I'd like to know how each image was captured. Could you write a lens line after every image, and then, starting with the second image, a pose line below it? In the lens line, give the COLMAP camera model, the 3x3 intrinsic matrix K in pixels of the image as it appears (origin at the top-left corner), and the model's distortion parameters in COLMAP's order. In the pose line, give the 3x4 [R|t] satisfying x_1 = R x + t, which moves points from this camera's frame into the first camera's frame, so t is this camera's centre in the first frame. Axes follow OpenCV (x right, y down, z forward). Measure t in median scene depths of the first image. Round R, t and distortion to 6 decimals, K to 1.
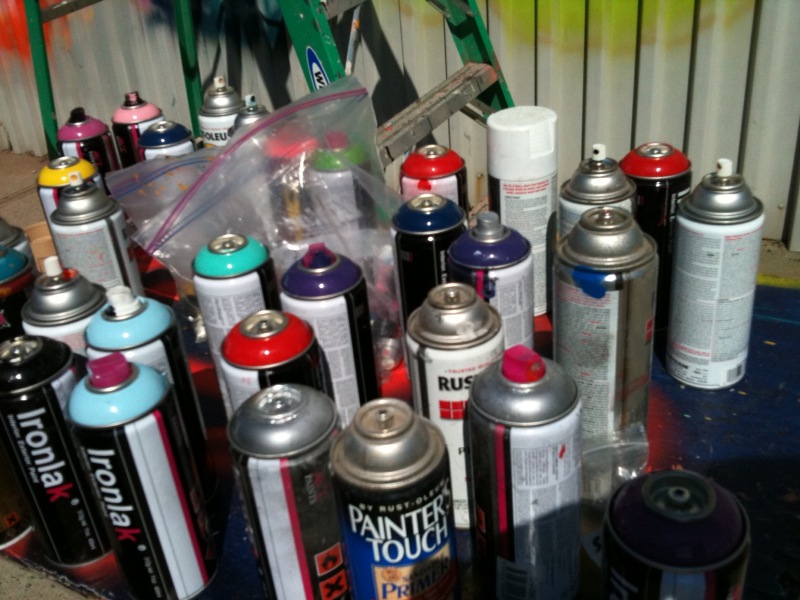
lens RADIAL K [[890.0, 0, 408.1], [0, 890.0, 294.2], [0, 0, 1]] dist [-0.010768, 0.000000]
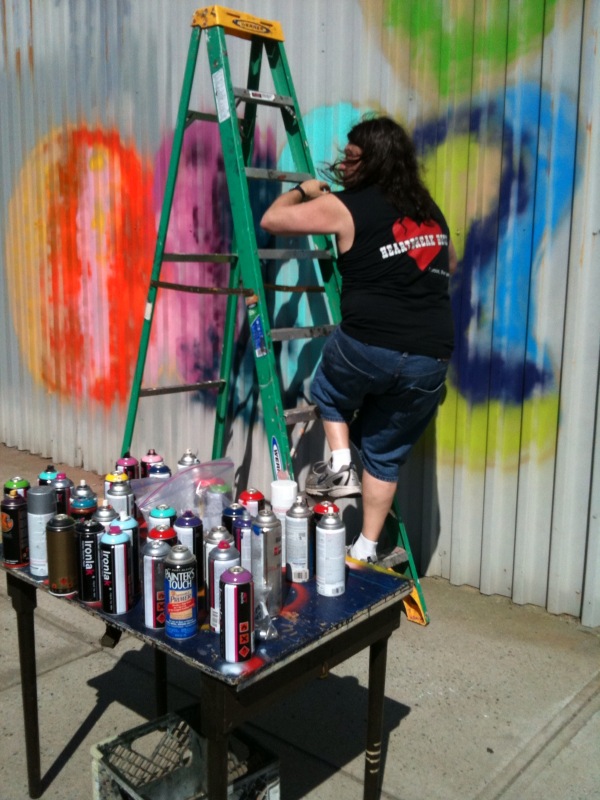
lens RADIAL K [[890.0, 0, 295.9], [0, 890.0, 397.5], [0, 0, 1]] dist [-0.010768, 0.000000]
pose [[0.971784, 0.147369, -0.184169, 0.738585], [-0.195060, 0.941099, -0.276197, 0.340333], [0.132618, 0.304328, 0.943290, -1.887796]]
